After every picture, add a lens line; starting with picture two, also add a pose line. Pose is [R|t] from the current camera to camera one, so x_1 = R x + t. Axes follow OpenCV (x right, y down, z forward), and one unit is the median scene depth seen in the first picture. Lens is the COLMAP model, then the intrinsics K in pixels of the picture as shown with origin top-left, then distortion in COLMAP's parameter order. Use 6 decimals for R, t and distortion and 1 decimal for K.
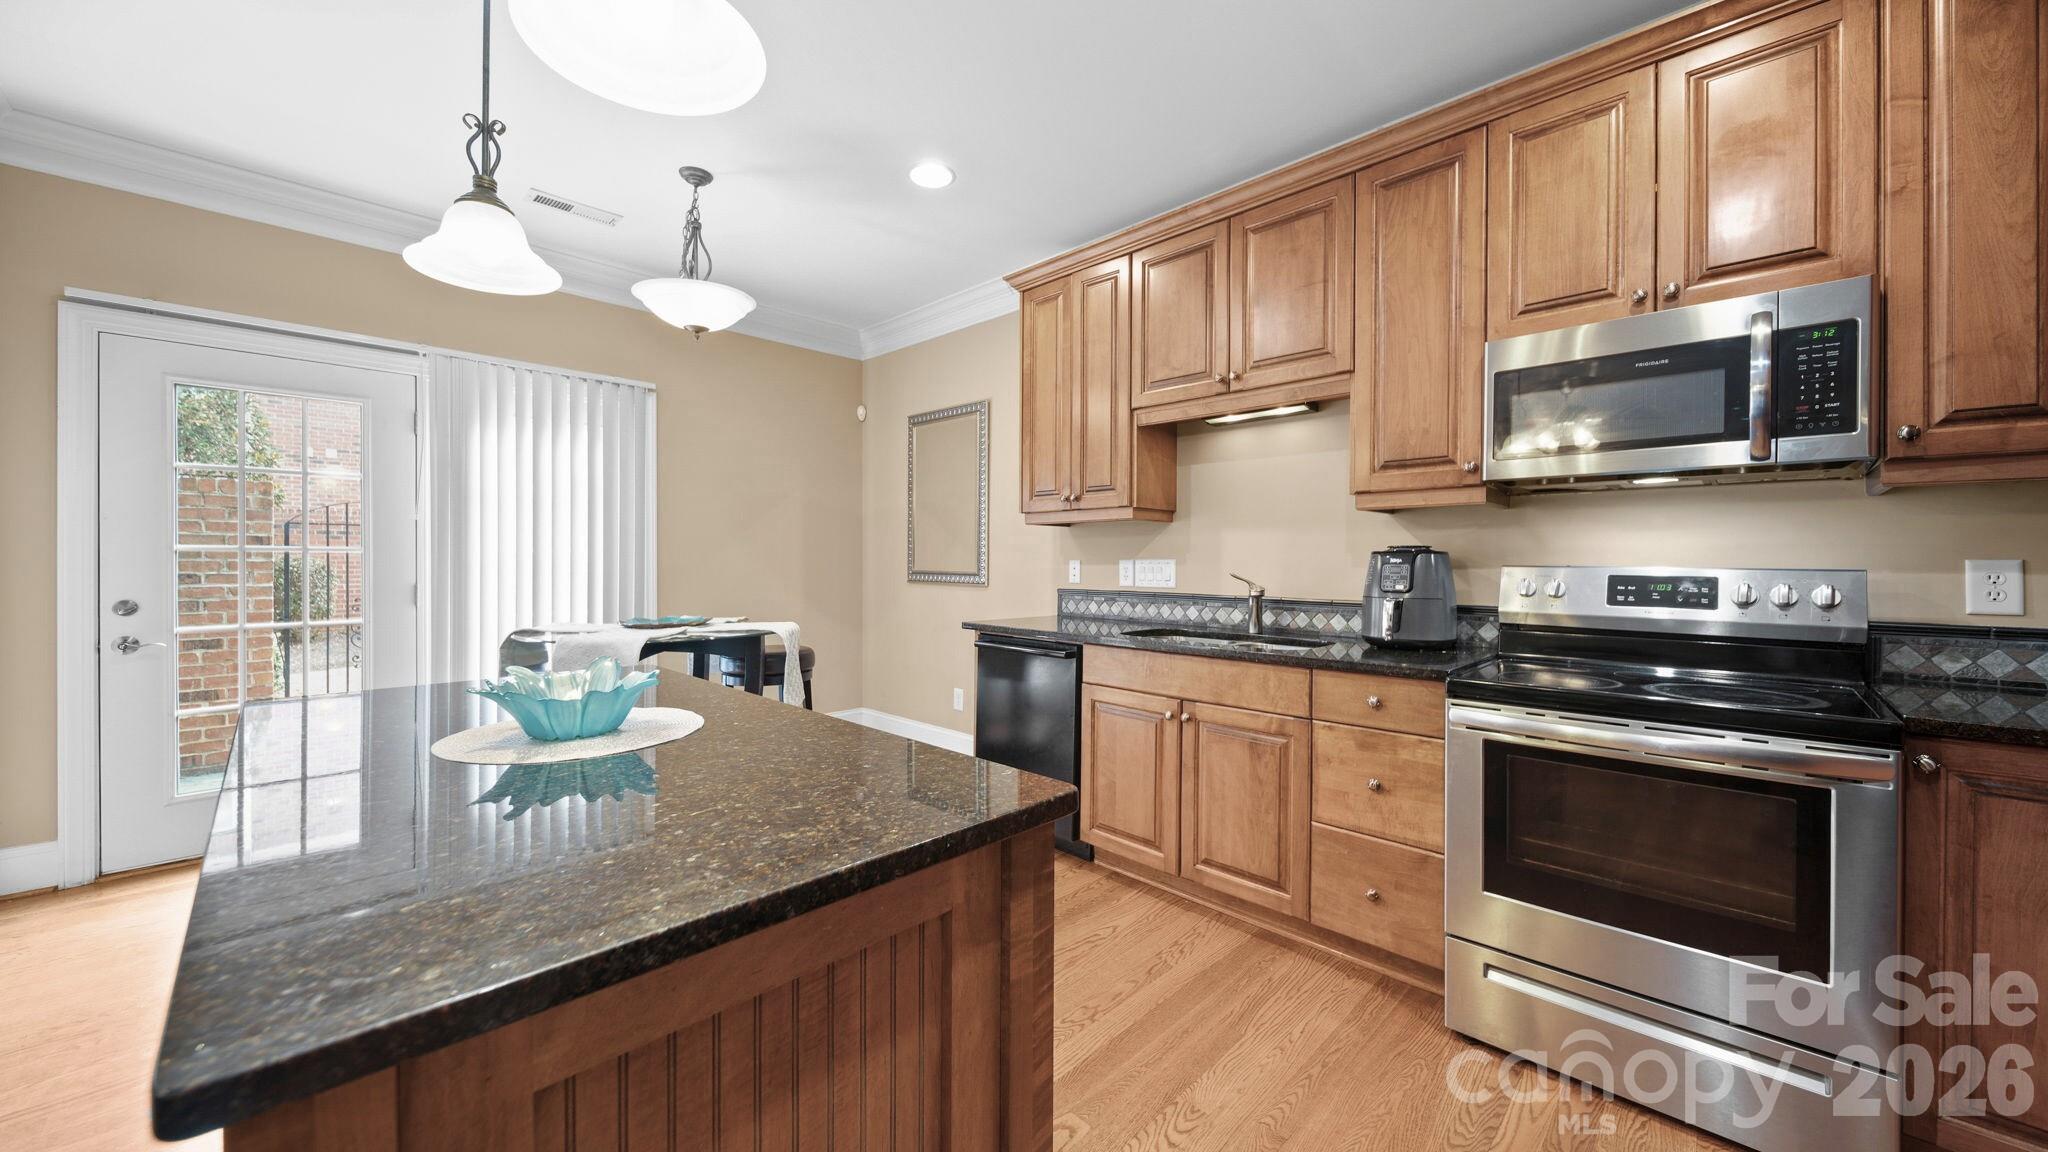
lens RADIAL K [[731.3, 0, 1025.5], [0, 731.3, 563.8], [0, 0, 1]] dist [-0.002240, -0.000225]
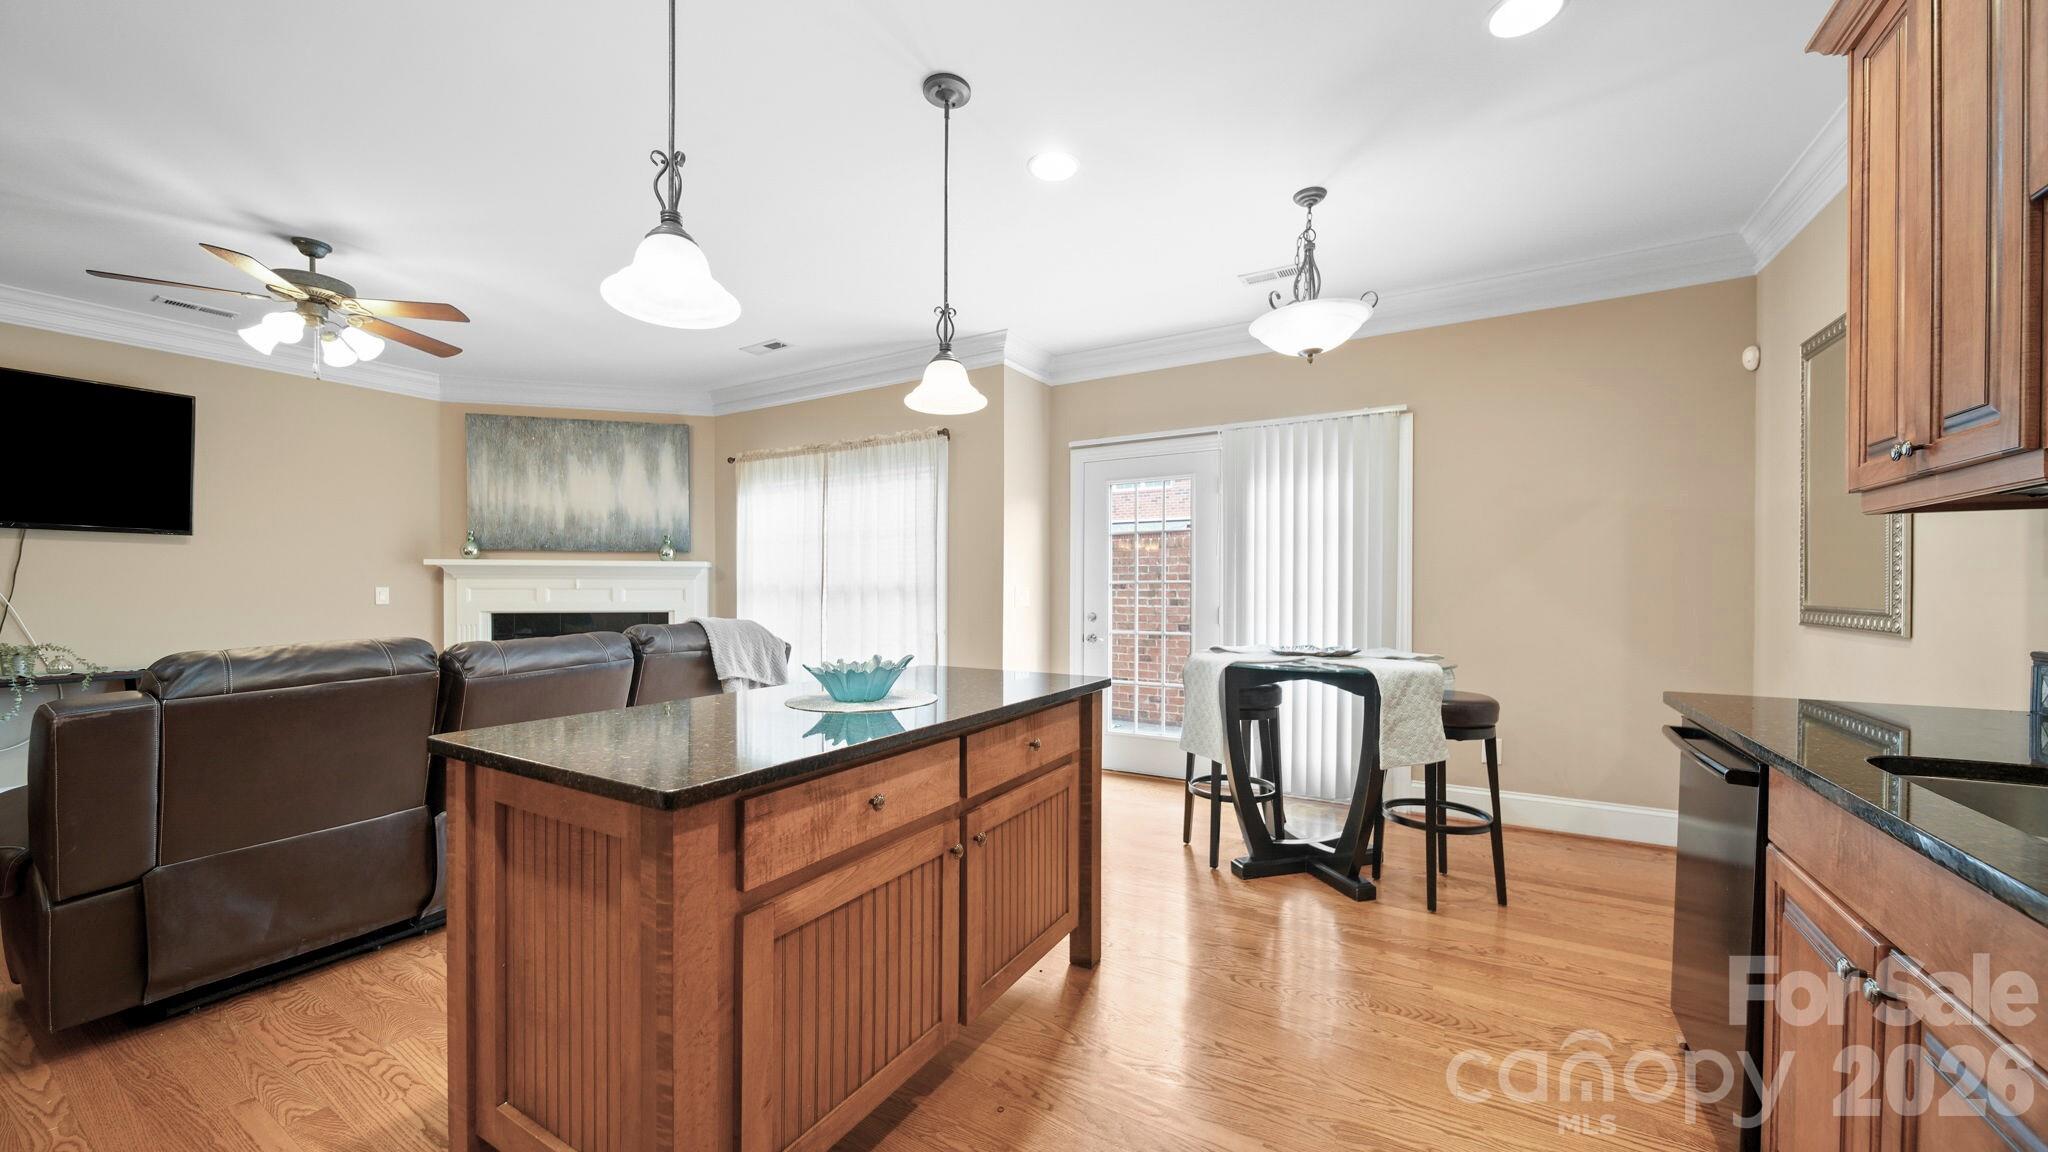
lens RADIAL K [[731.3, 0, 1036.0], [0, 731.3, 594.4], [0, 0, 1]] dist [-0.002240, -0.000225]
pose [[0.245891, 0.003687, -0.969291, 0.488719], [-0.002687, 0.999992, 0.003122, 0.000822], [0.969294, 0.001837, 0.245899, 0.483153]]
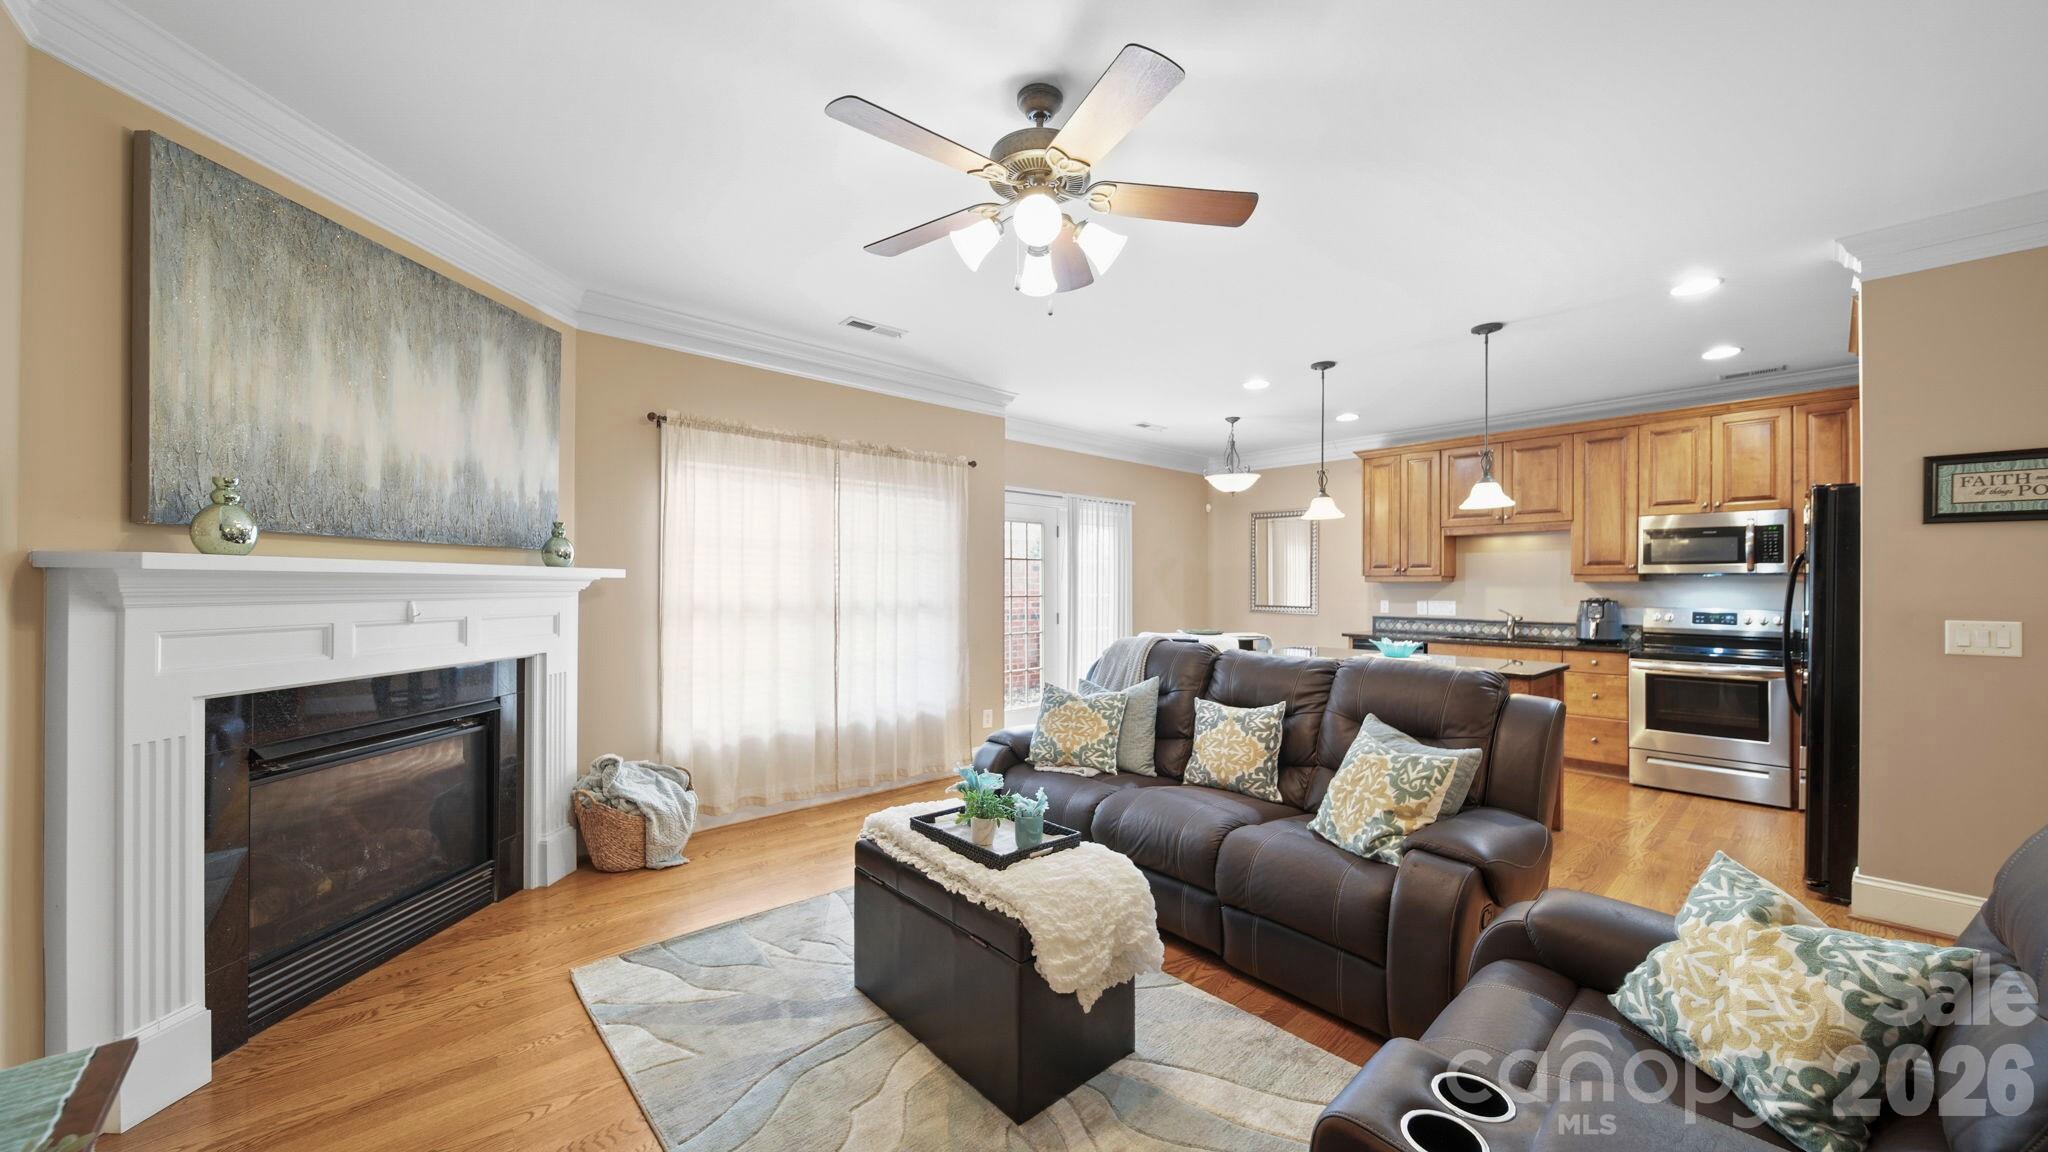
lens RADIAL K [[731.3, 0, 1023.9], [0, 731.3, 583.3], [0, 0, 1]] dist [-0.002240, -0.000225]
pose [[0.998472, -0.001119, -0.055249, -1.113459], [0.000745, 0.999977, -0.006796, -0.055267], [0.055256, 0.006745, 0.998449, -1.338597]]
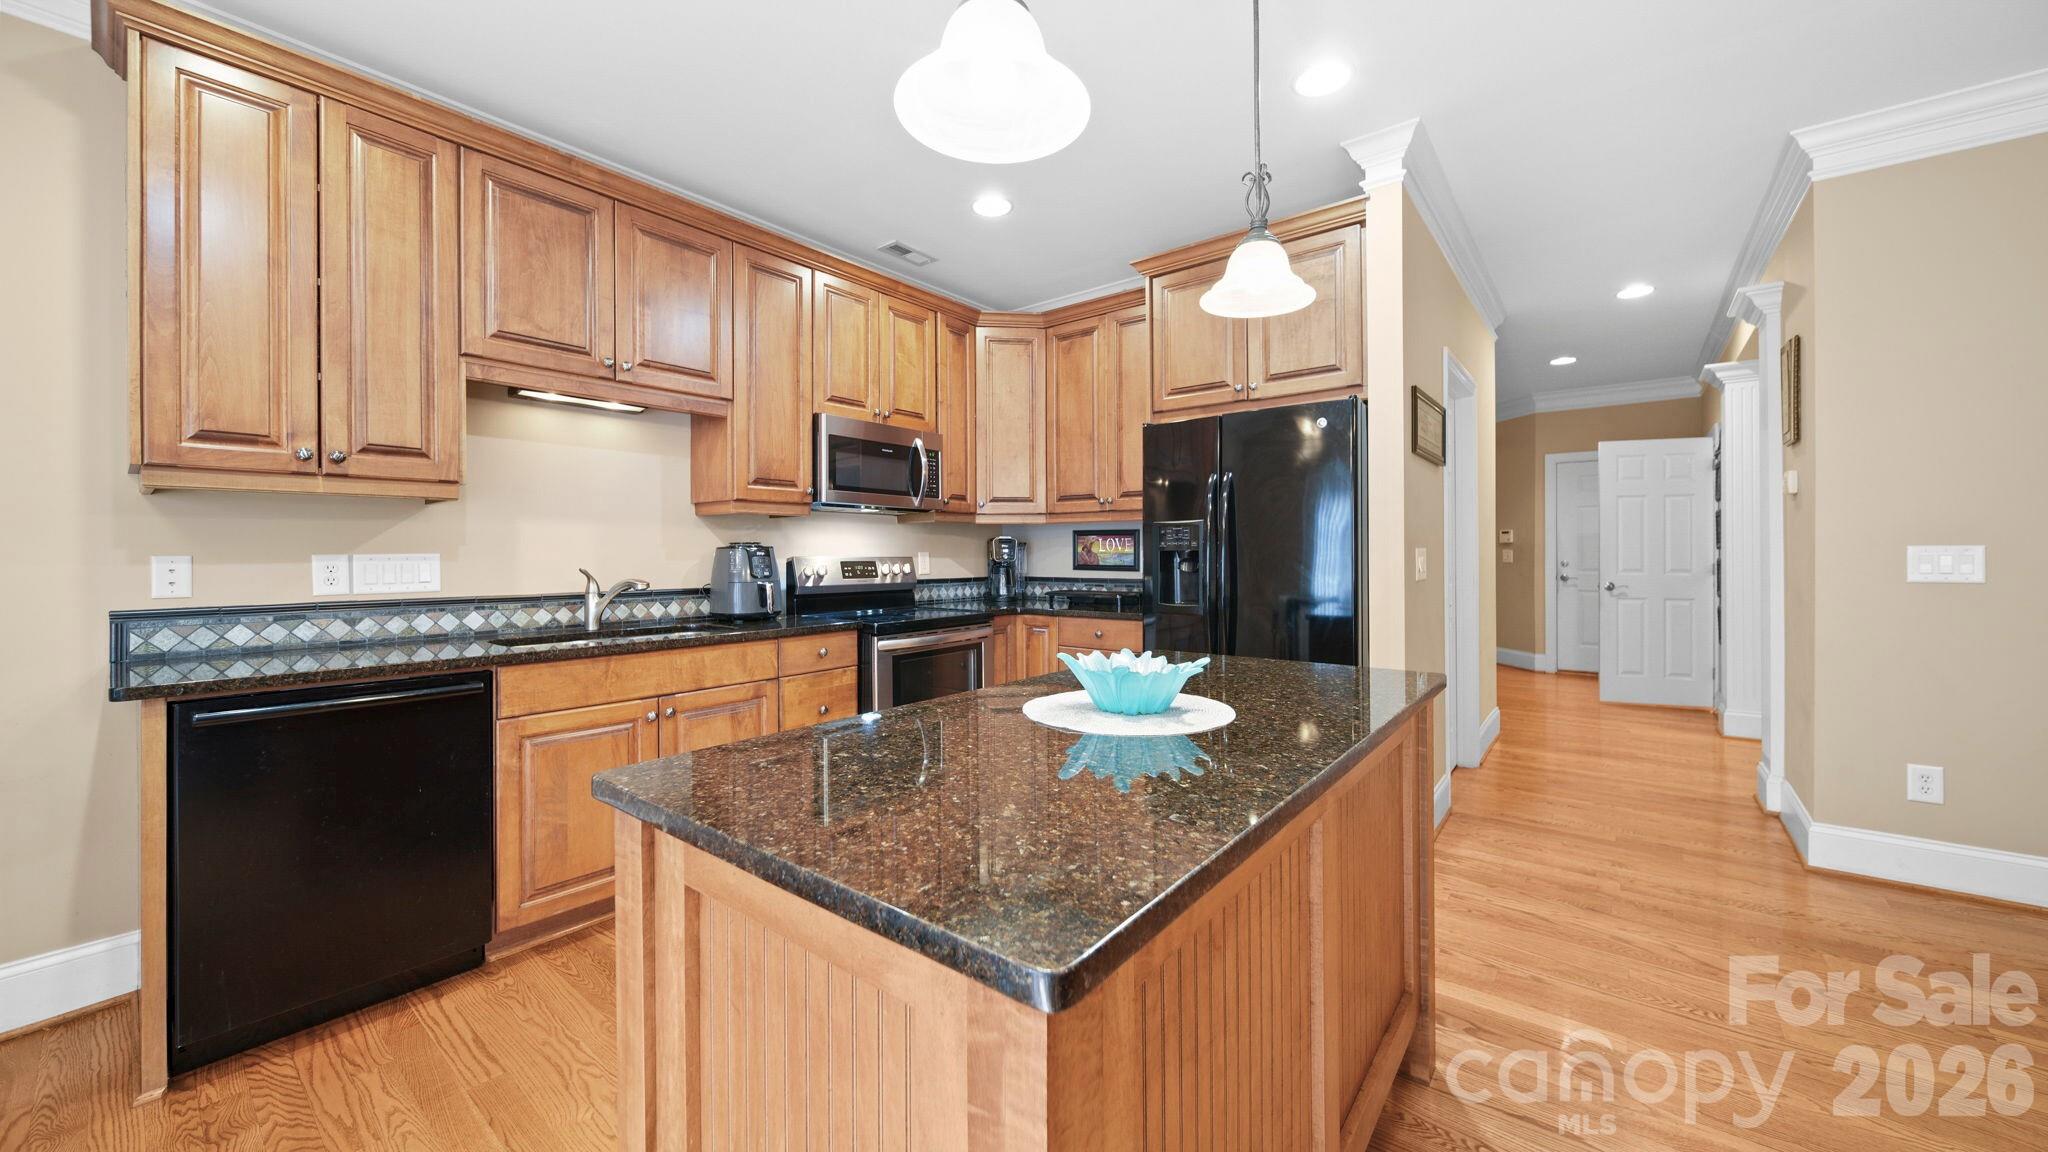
lens RADIAL K [[731.3, 0, 1032.4], [0, 731.3, 550.6], [0, 0, 1]] dist [-0.002240, -0.000225]
pose [[-0.090865, -0.007836, 0.995832, -0.818531], [-0.000396, 0.999969, 0.007832, -0.020688], [-0.995863, 0.000318, -0.090866, 0.604019]]
